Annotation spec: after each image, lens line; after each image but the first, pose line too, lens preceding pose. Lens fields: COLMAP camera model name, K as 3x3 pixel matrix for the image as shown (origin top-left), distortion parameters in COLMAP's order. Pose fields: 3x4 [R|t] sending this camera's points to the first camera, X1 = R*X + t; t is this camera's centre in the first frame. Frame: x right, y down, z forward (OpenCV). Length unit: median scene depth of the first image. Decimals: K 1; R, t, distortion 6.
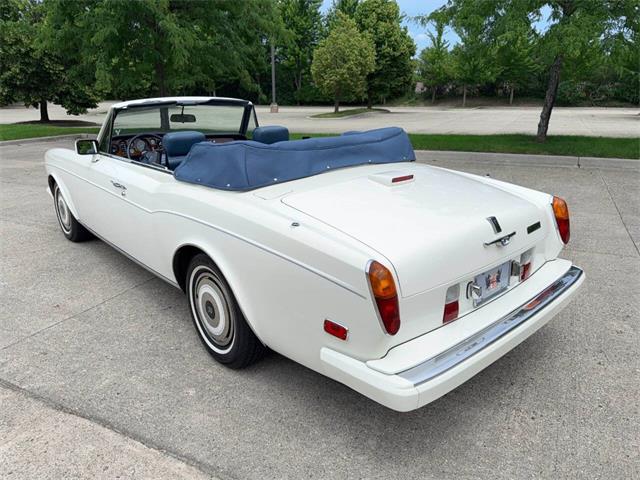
lens RADIAL K [[454.0, 0, 320.0], [0, 454.0, 240.0], [0, 0, 1]] dist [0.022741, -0.035613]
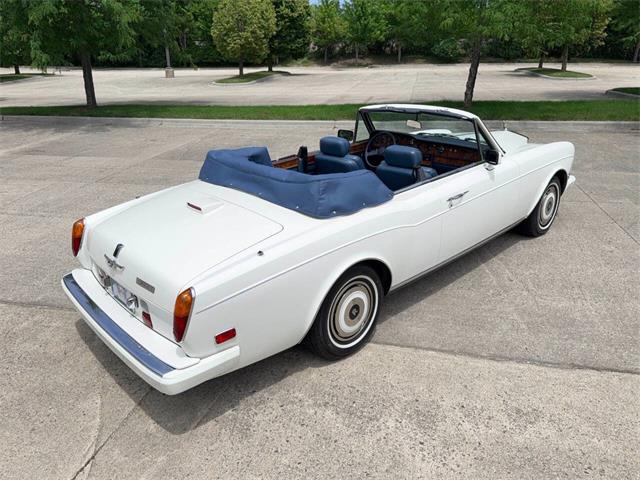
lens RADIAL K [[468.9, 0, 306.5], [0, 468.9, 229.5], [0, 0, 1]] dist [0.051486, -0.077766]
pose [[0.973887, -0.095854, 0.205806, -0.067672], [0.084489, 0.994409, 0.063337, -0.006410], [-0.210726, -0.044294, 0.976541, -0.036191]]
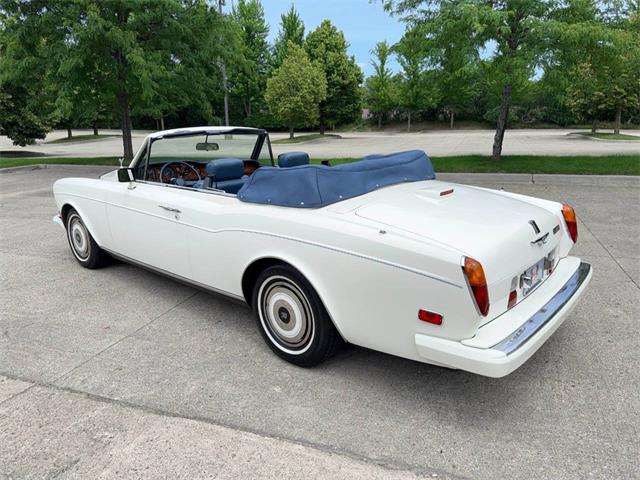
lens RADIAL K [[449.6, 0, 321.1], [0, 449.6, 243.7], [0, 0, 1]] dist [0.062449, -0.092847]
pose [[0.992691, -0.043349, 0.112627, -0.022632], [0.048290, 0.997970, -0.041517, 0.002376], [-0.110599, 0.046652, 0.992770, -0.009835]]
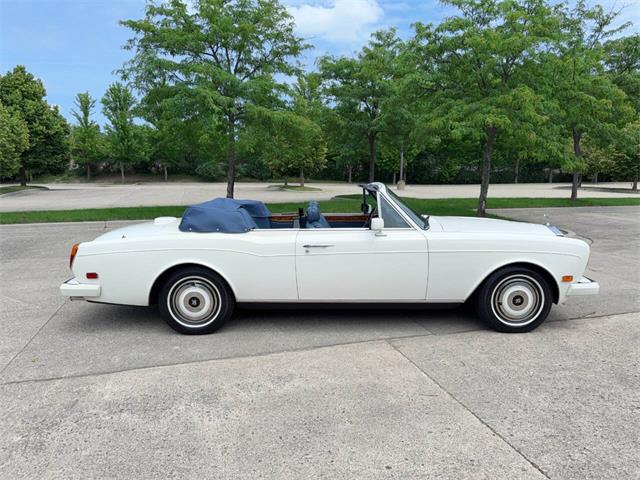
lens RADIAL K [[449.2, 0, 320.4], [0, 449.2, 243.5], [0, 0, 1]] dist [0.054465, -0.072983]
pose [[0.741272, -0.102564, 0.663322, -0.078119], [0.200794, 0.976884, -0.073341, 0.014523], [-0.640467, 0.187557, 0.744731, -0.057225]]
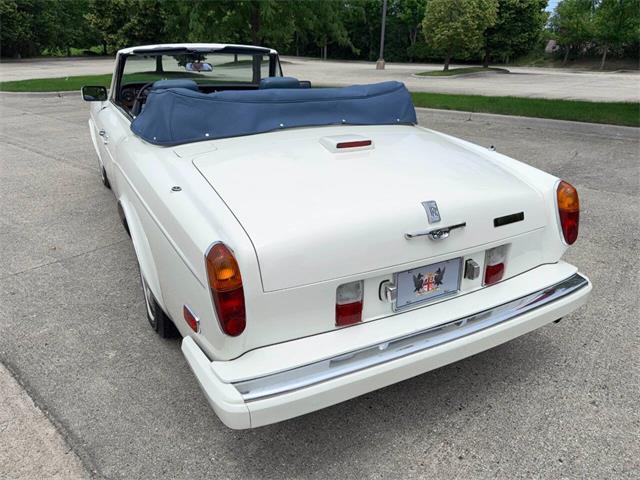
lens RADIAL K [[457.5, 0, 320.1], [0, 457.5, 243.2], [0, 0, 1]] dist [-0.002333, -0.006804]
pose [[0.970599, 0.109162, -0.214524, 0.025933], [-0.089713, 0.991092, 0.098425, -0.002699], [0.223357, -0.076286, 0.971747, 0.014249]]
